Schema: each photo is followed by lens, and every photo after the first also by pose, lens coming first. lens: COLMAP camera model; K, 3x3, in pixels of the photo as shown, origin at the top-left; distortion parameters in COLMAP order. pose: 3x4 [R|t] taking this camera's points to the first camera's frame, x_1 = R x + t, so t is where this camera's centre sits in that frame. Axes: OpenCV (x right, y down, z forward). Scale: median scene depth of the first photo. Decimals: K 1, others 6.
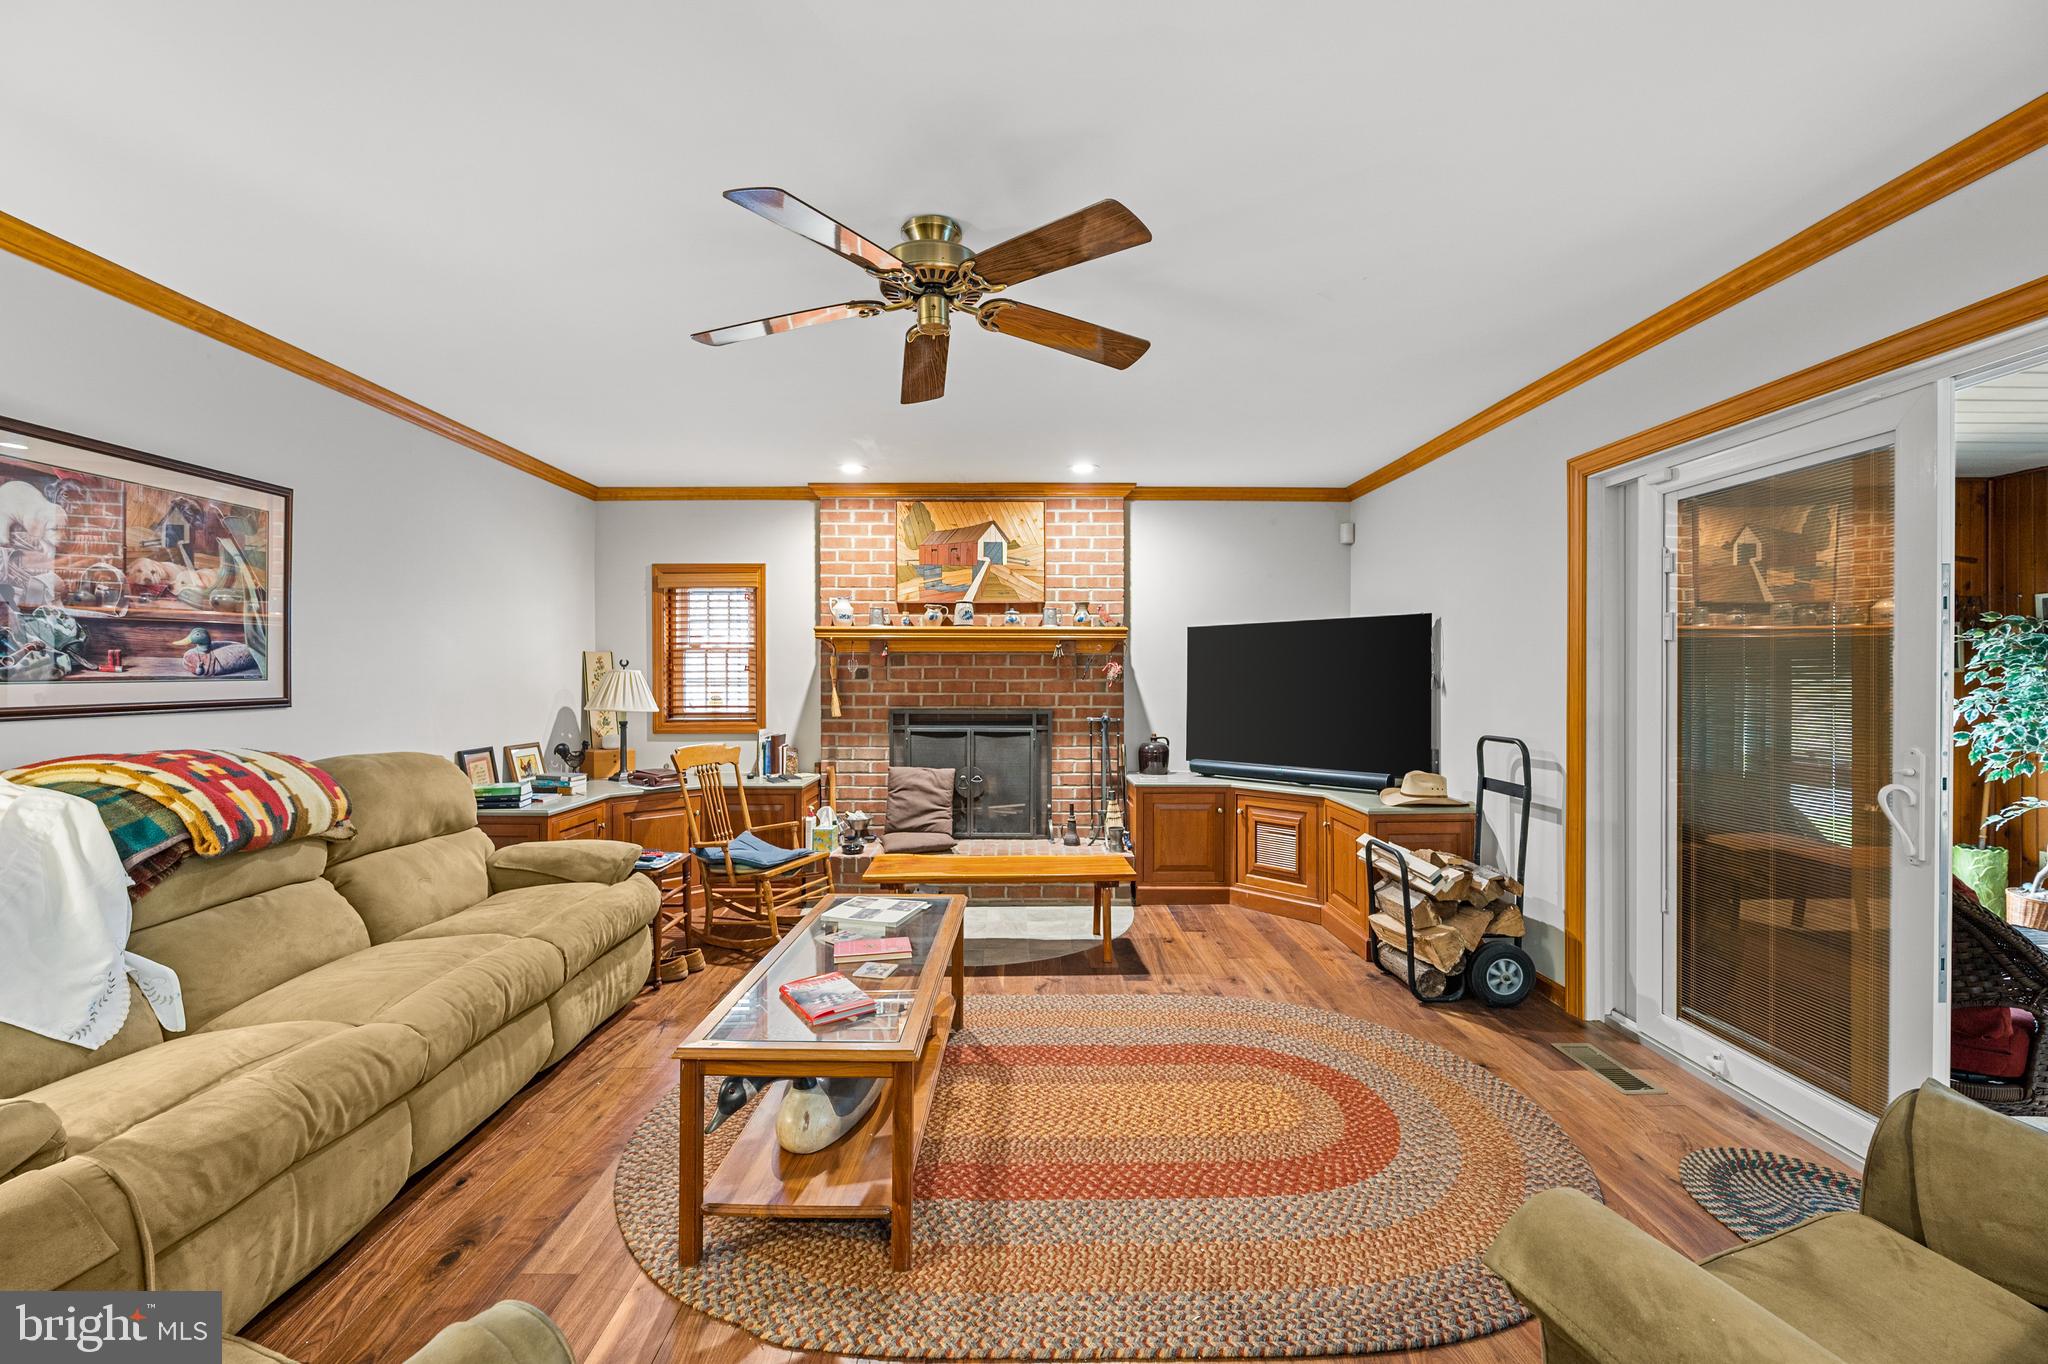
lens RADIAL K [[813.1, 0, 1016.6], [0, 813.1, 681.3], [0, 0, 1]] dist [-0.001934, 0.000317]
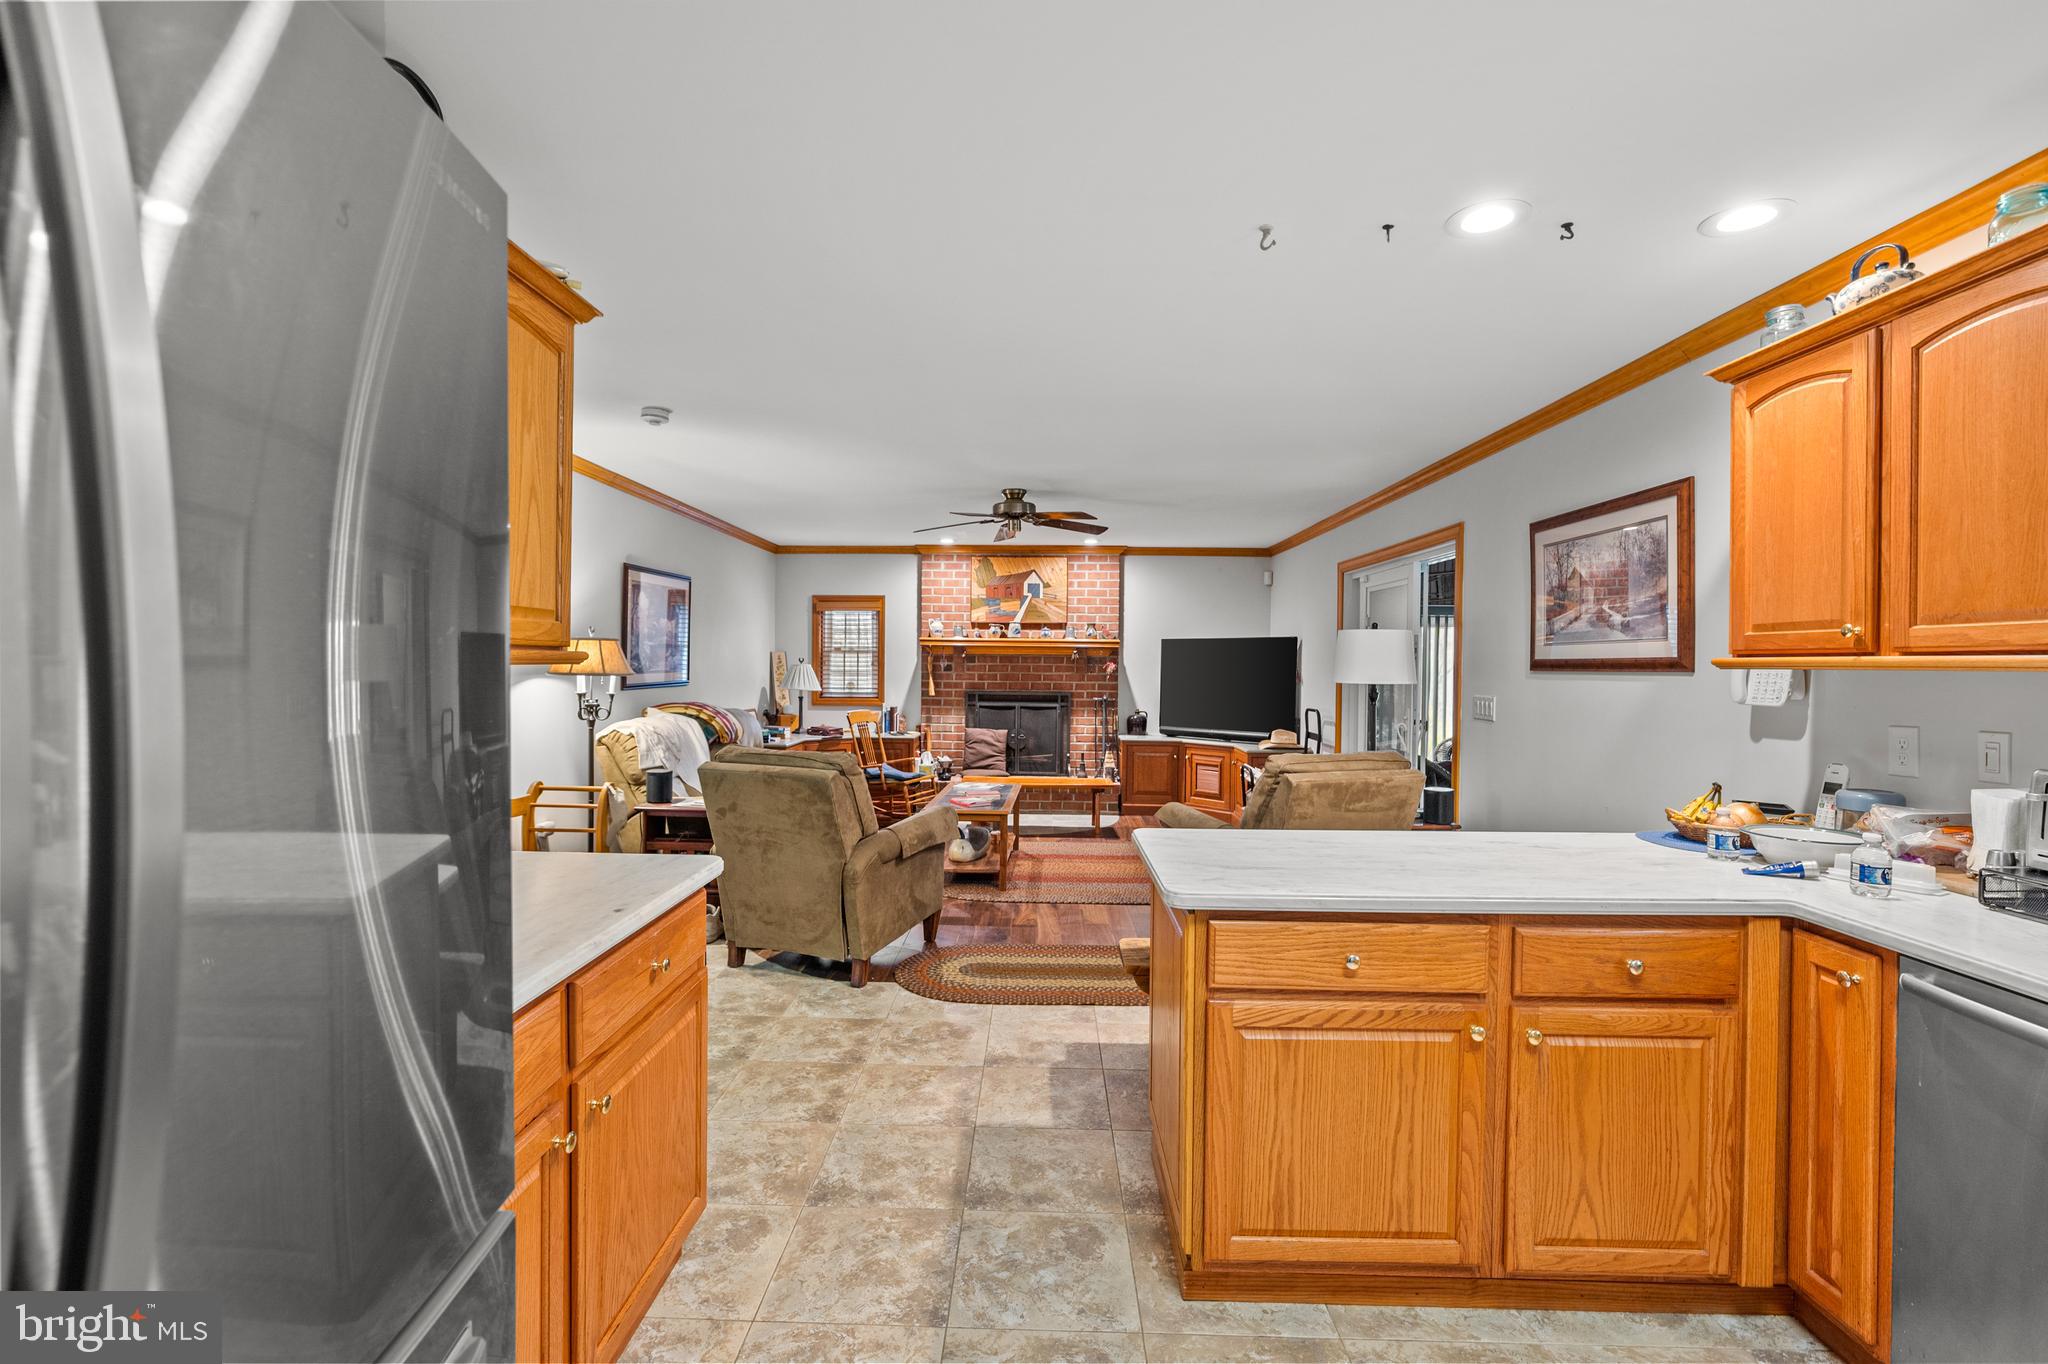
lens RADIAL K [[913.5, 0, 1017.7], [0, 913.5, 679.3], [0, 0, 1]] dist [-0.002091, 0.000155]
pose [[0.999286, 0.010760, -0.036213, 0.005615], [-0.010282, 0.999858, 0.013383, -0.013102], [0.036352, -0.013001, 0.999254, -0.777234]]
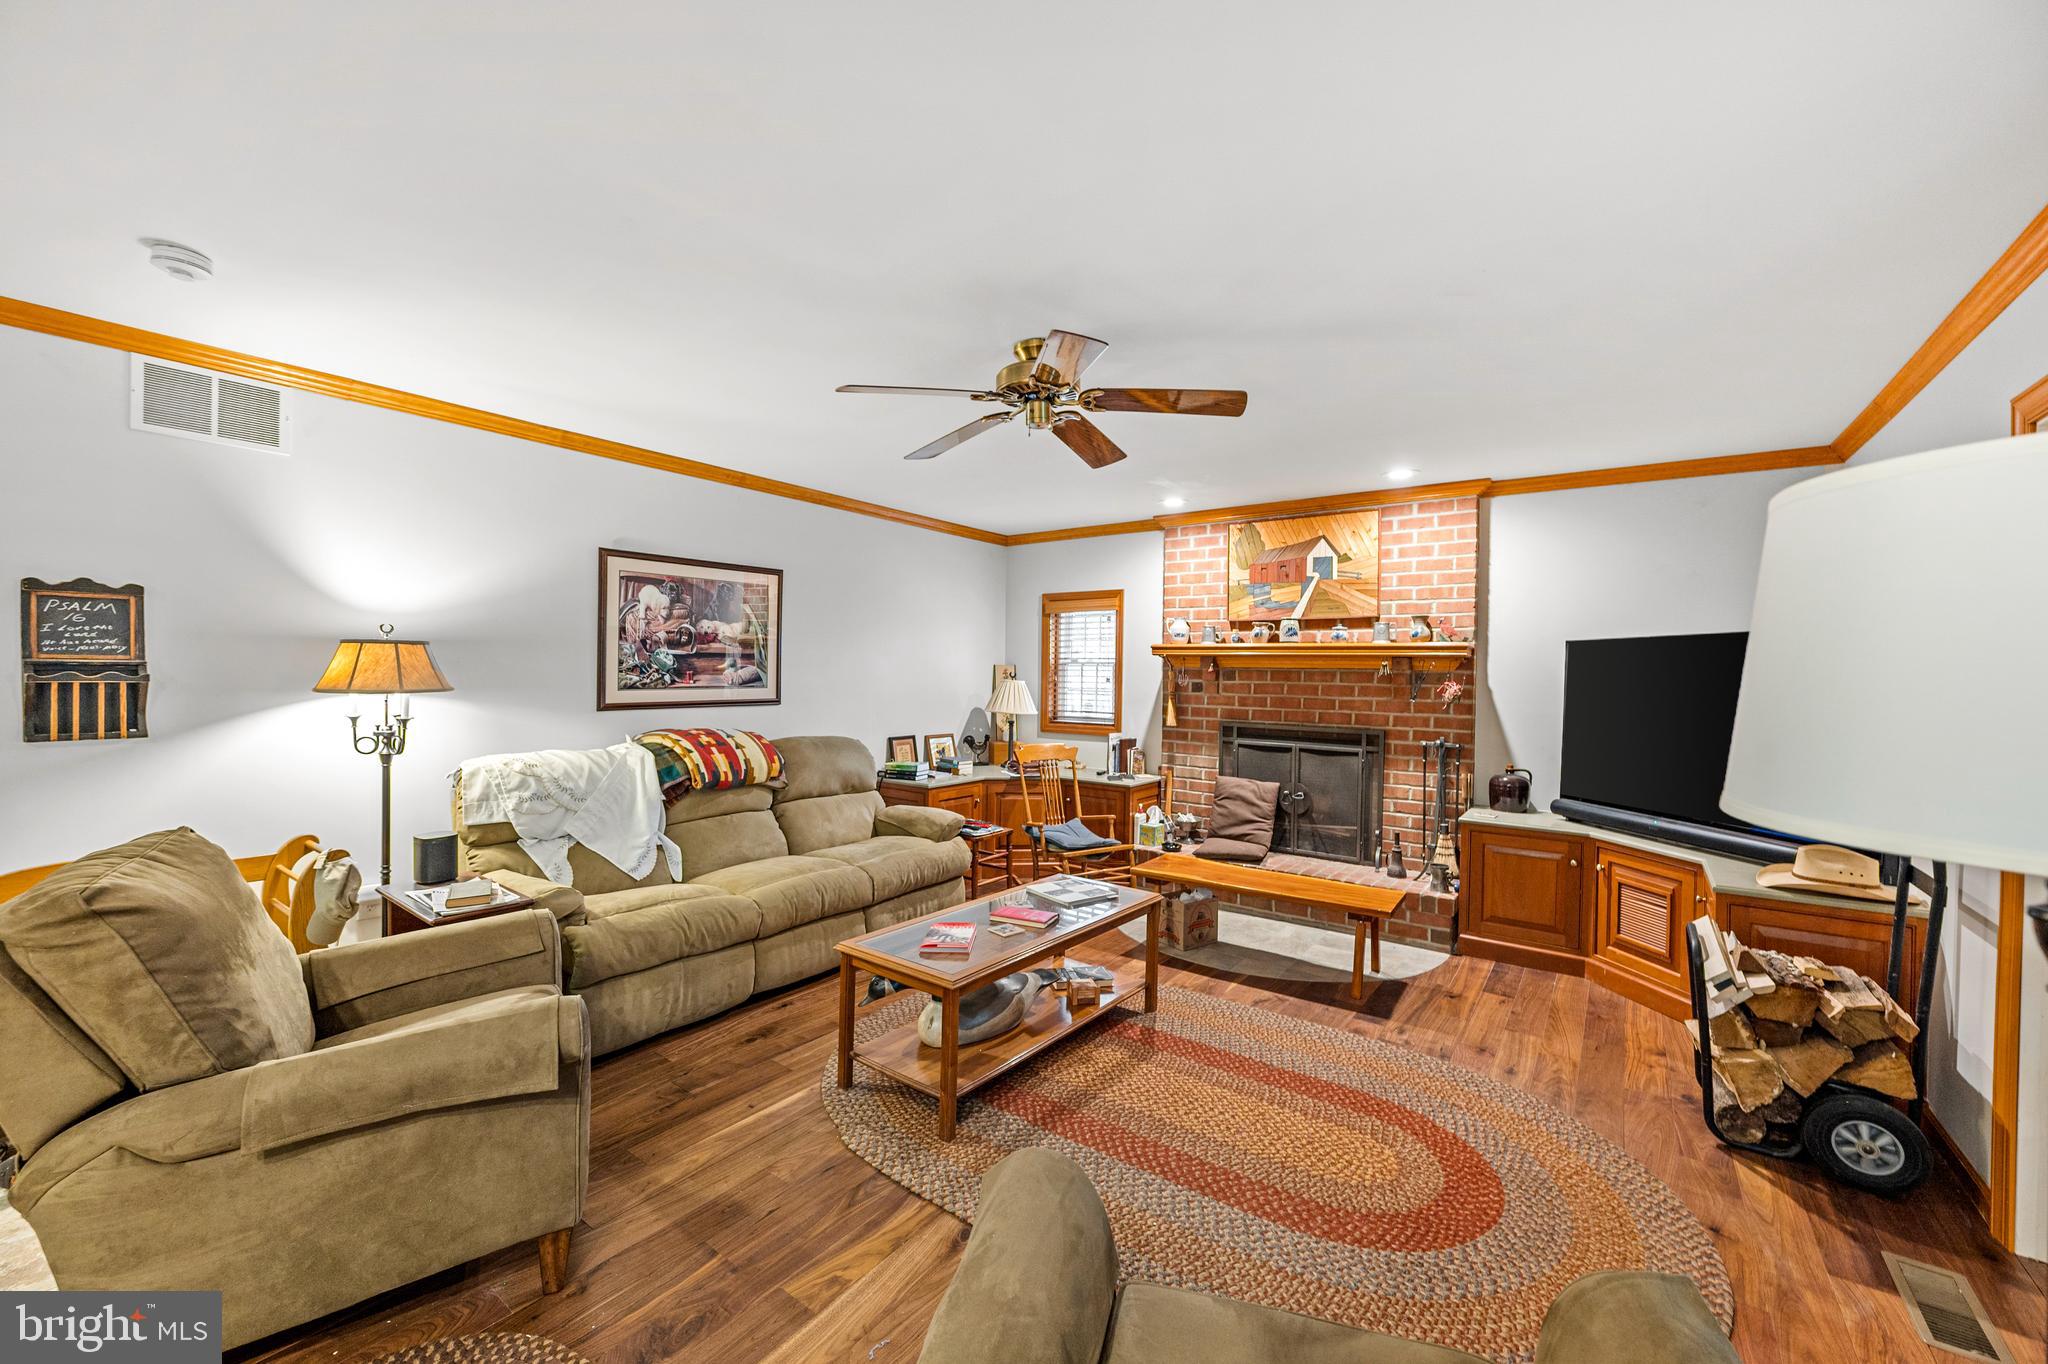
lens RADIAL K [[813.1, 0, 1016.6], [0, 813.1, 681.3], [0, 0, 1]] dist [-0.001934, 0.000317]
pose [[0.798301, 0.019915, -0.601929, 0.286185], [-0.019152, 0.999787, 0.007678, -0.022325], [0.601954, 0.005399, 0.798512, -0.007824]]
